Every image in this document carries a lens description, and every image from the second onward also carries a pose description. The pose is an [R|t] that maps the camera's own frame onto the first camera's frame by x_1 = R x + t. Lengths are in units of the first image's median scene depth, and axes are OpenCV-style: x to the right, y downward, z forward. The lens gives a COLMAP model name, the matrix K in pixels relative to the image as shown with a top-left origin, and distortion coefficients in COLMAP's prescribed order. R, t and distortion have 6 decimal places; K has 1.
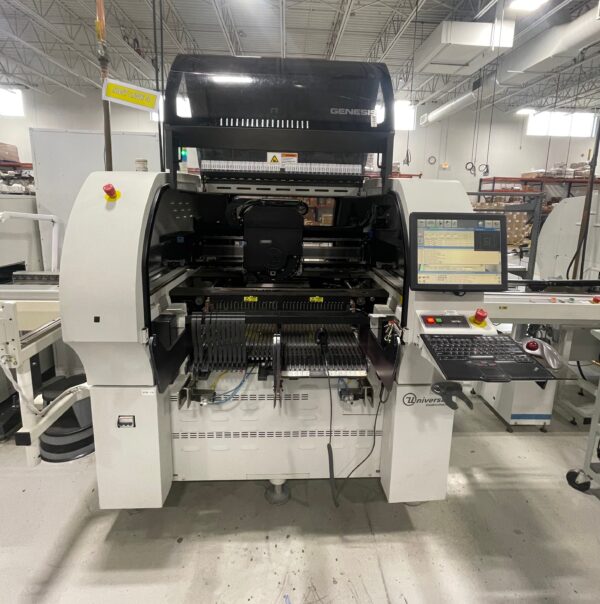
lens RADIAL K [[339.8, 0, 301.5], [0, 339.8, 255.9], [0, 0, 1]] dist [-0.006386, -0.006884]
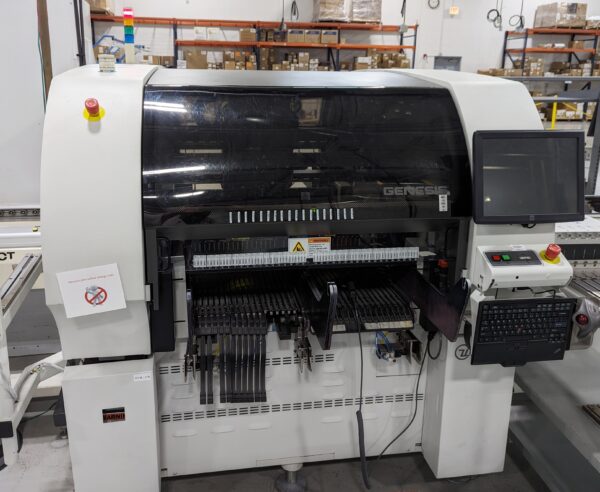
lens RADIAL K [[542.6, 0, 277.8], [0, 542.6, 195.0], [0, 0, 1]] dist [0.015251, 0.046199]
pose [[0.994620, -0.030522, 0.098988, -0.246006], [0.022803, 0.996677, 0.078194, -0.071536], [-0.101046, -0.075516, 0.992012, -0.239363]]
